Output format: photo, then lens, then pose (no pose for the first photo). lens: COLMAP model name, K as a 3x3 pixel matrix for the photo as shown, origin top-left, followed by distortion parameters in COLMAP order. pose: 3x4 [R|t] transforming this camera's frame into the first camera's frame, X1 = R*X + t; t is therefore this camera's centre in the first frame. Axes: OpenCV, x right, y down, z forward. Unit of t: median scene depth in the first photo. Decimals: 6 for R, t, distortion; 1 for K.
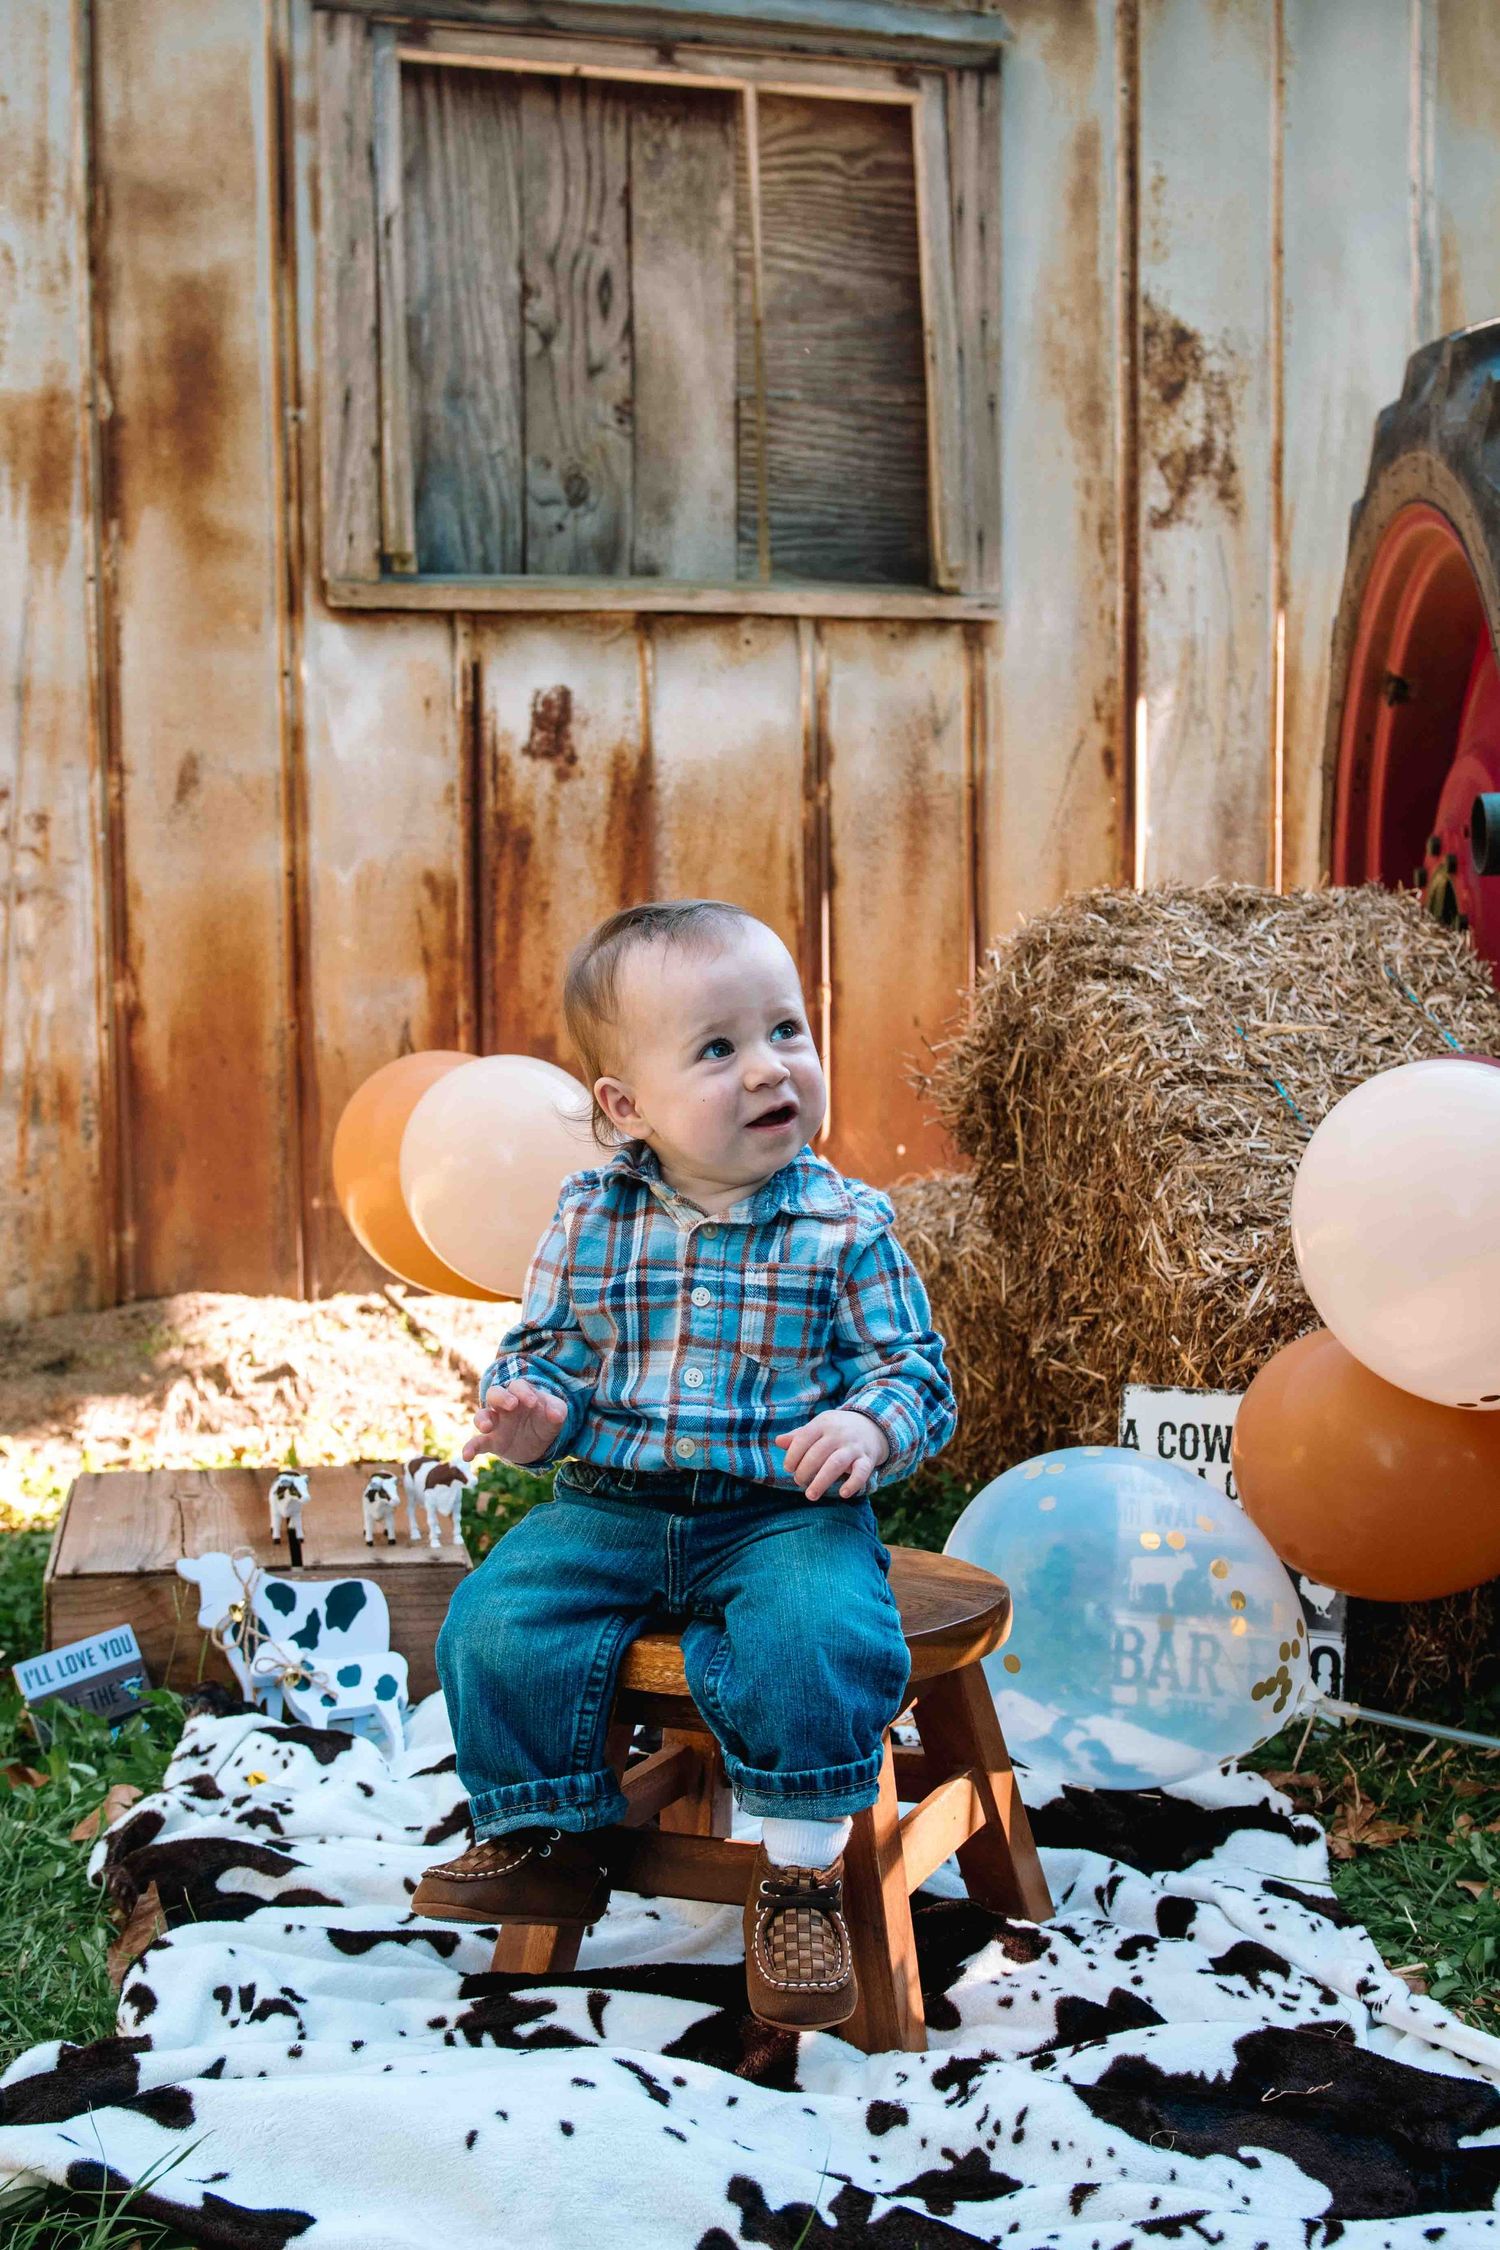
lens RADIAL K [[2890.7, 0, 781.2], [0, 2890.7, 1145.5], [0, 0, 1]] dist [-0.029027, 0.000000]
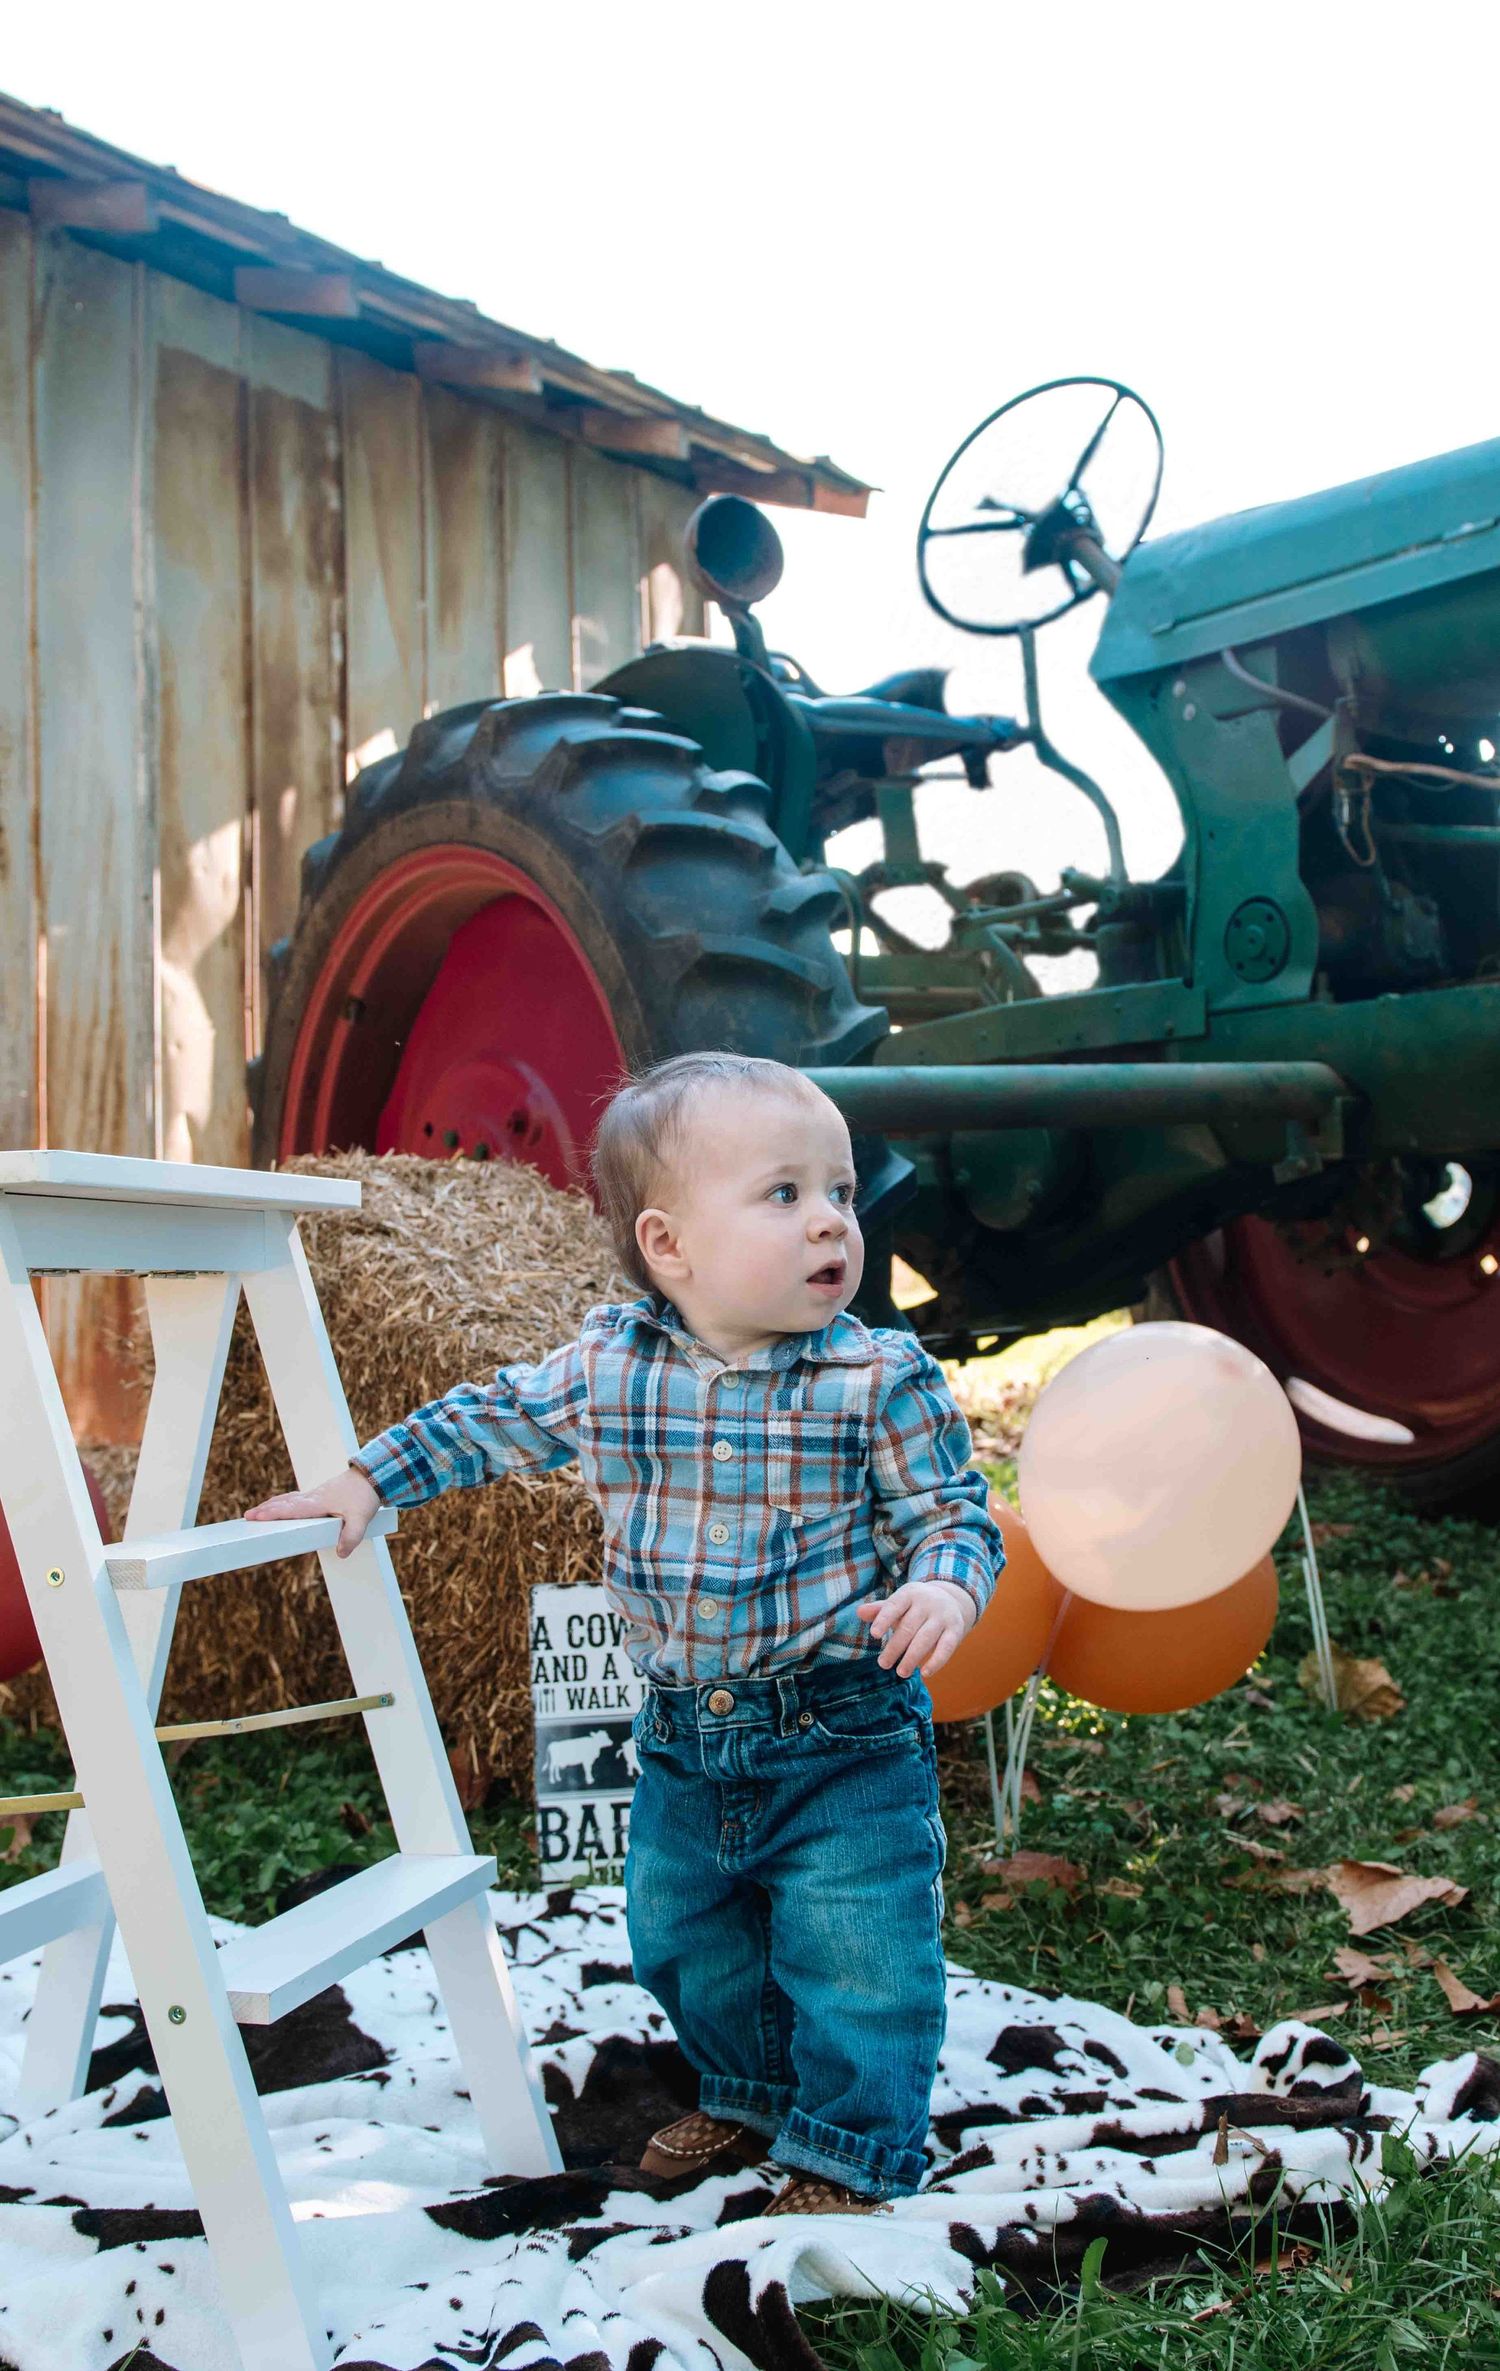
lens RADIAL K [[2498.3, 0, 754.4], [0, 2498.3, 1226.8], [0, 0, 1]] dist [-0.041909, 0.000000]
pose [[0.807587, -0.004378, 0.589732, -0.329188], [0.065497, 0.994452, -0.082310, 0.027217], [-0.586100, 0.105098, 0.803393, 0.154319]]
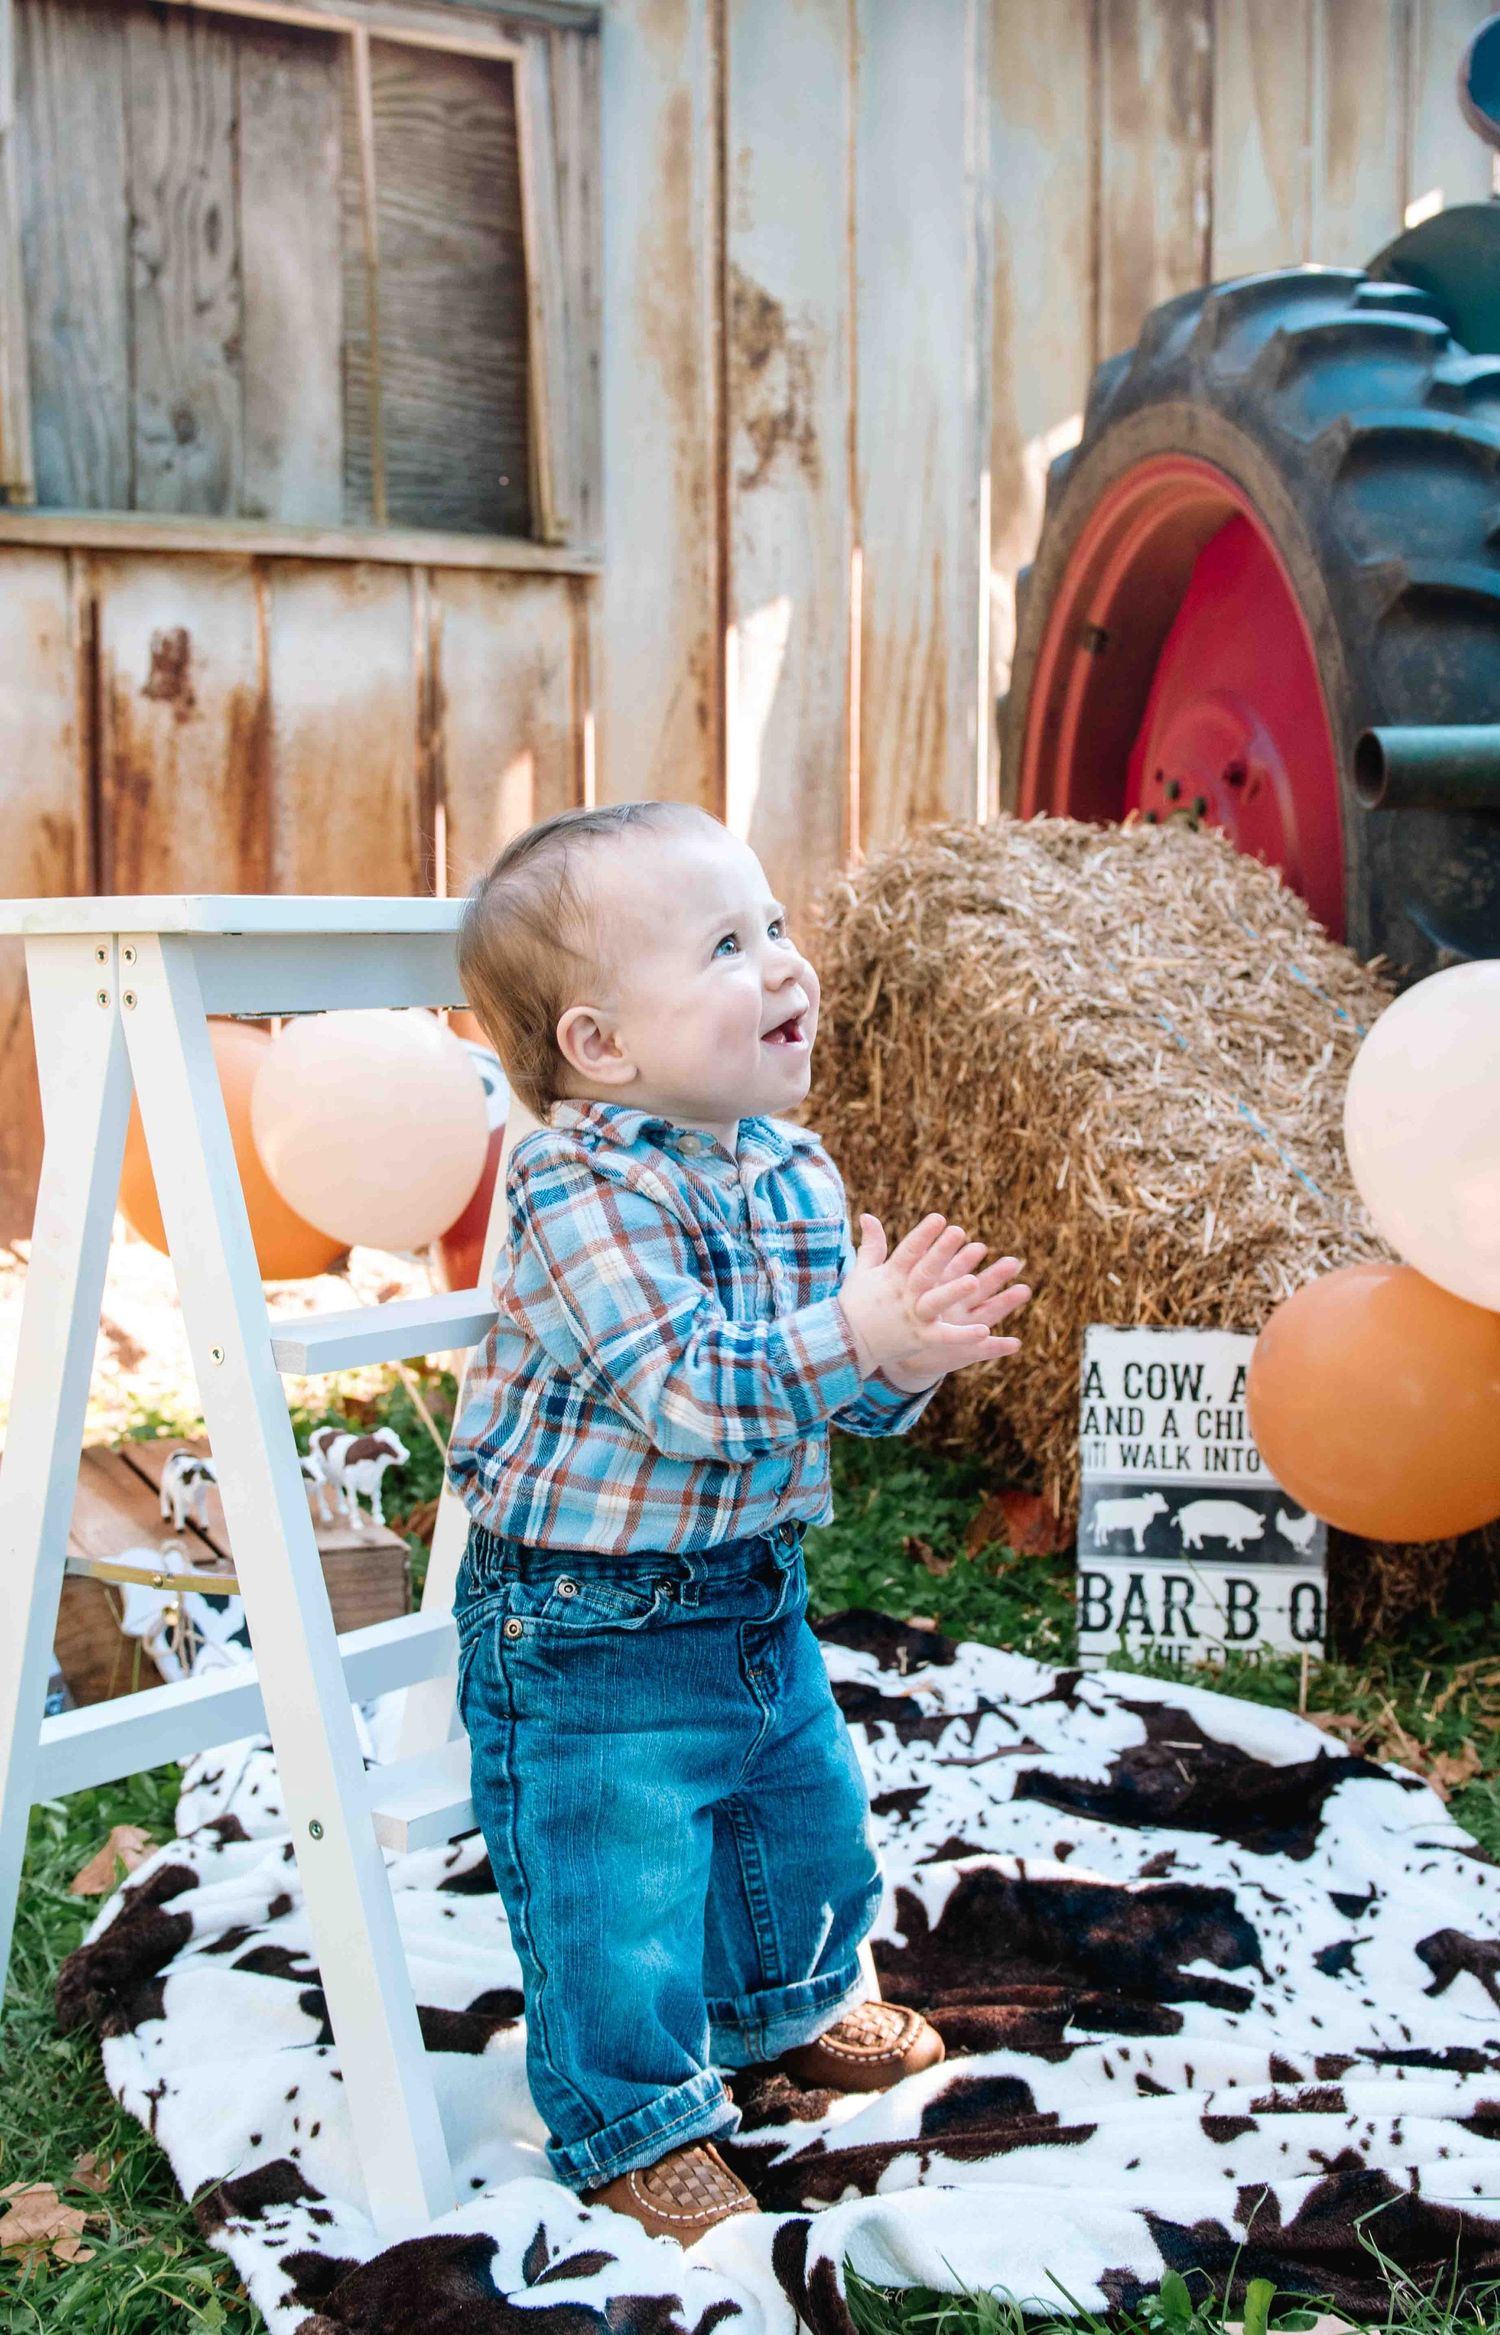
lens RADIAL K [[2639.9, 0, 768.0], [0, 2639.9, 1141.7], [0, 0, 1]] dist [-0.037619, 0.000000]
pose [[0.970873, -0.020356, 0.238727, -0.175021], [0.015592, 0.999640, 0.021828, -0.000620], [-0.239086, -0.017470, 0.970841, 0.141998]]
